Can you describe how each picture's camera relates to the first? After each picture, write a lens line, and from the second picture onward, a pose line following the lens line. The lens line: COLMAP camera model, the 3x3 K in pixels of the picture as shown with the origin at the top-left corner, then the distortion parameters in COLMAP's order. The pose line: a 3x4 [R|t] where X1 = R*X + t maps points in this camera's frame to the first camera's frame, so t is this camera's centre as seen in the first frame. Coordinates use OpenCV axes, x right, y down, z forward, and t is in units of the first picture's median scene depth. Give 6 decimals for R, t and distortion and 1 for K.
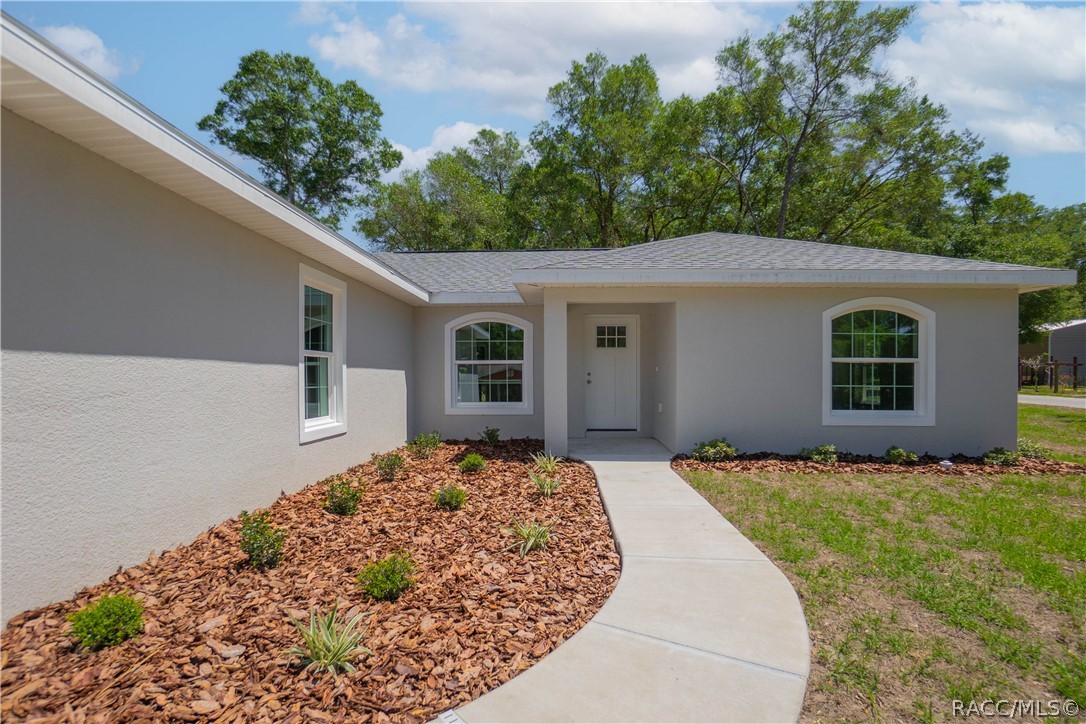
lens RADIAL K [[511.6, 0, 533.6], [0, 511.6, 366.8], [0, 0, 1]] dist [-0.013752, 0.000502]
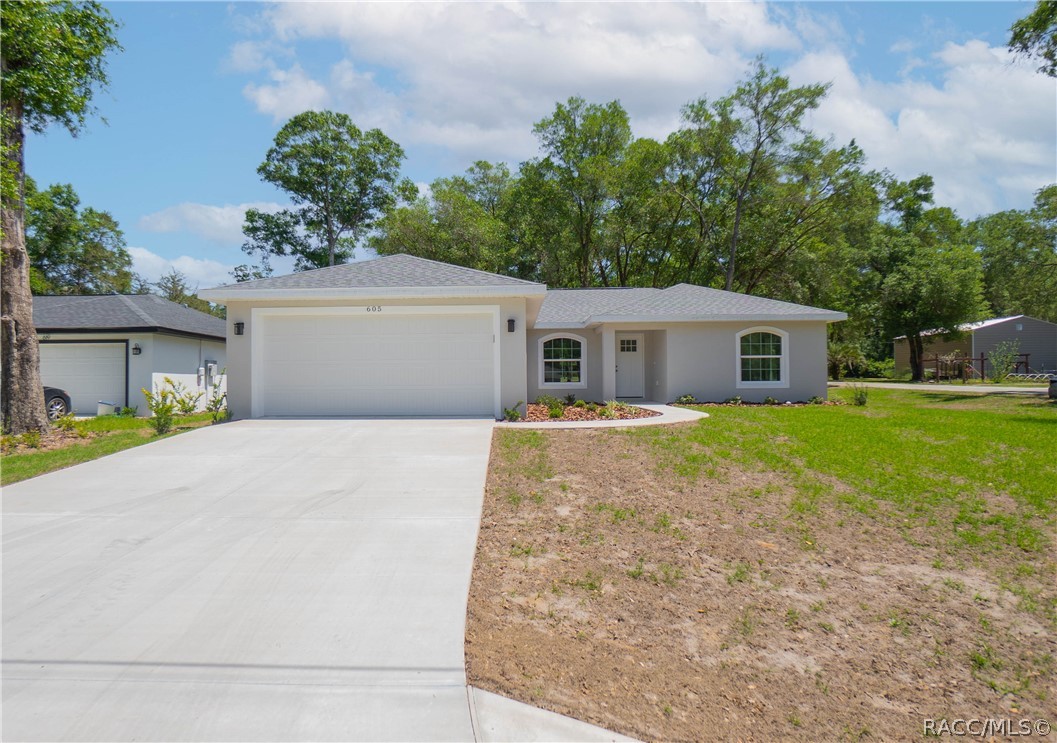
lens RADIAL K [[546.8, 0, 499.8], [0, 546.8, 374.3], [0, 0, 1]] dist [-0.033743, -0.000793]
pose [[0.999603, -0.012533, 0.025215, -0.110326], [0.012264, 0.999867, 0.010771, 0.005396], [-0.025347, -0.010457, 0.999624, -0.289184]]
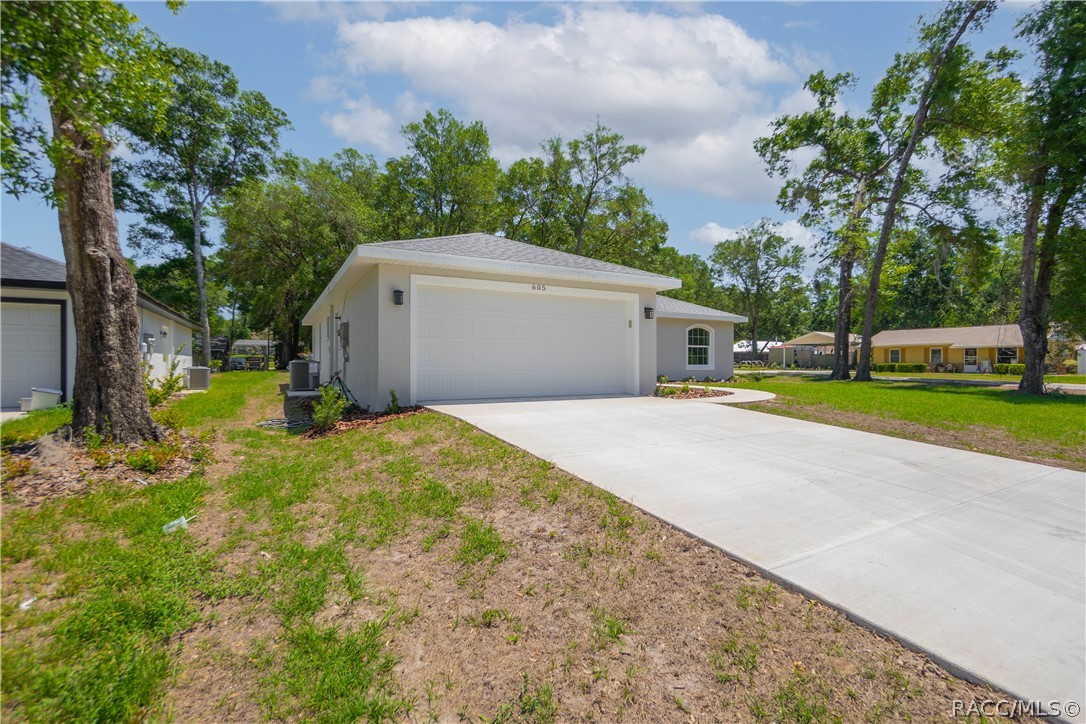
lens RADIAL K [[477.6, 0, 540.3], [0, 477.6, 362.5], [0, 0, 1]] dist [-0.057123, 0.021411]
pose [[0.859608, -0.006465, 0.510913, -0.340407], [-0.002617, 0.999851, 0.017056, 0.008041], [-0.510947, -0.015999, 0.859463, -0.191876]]
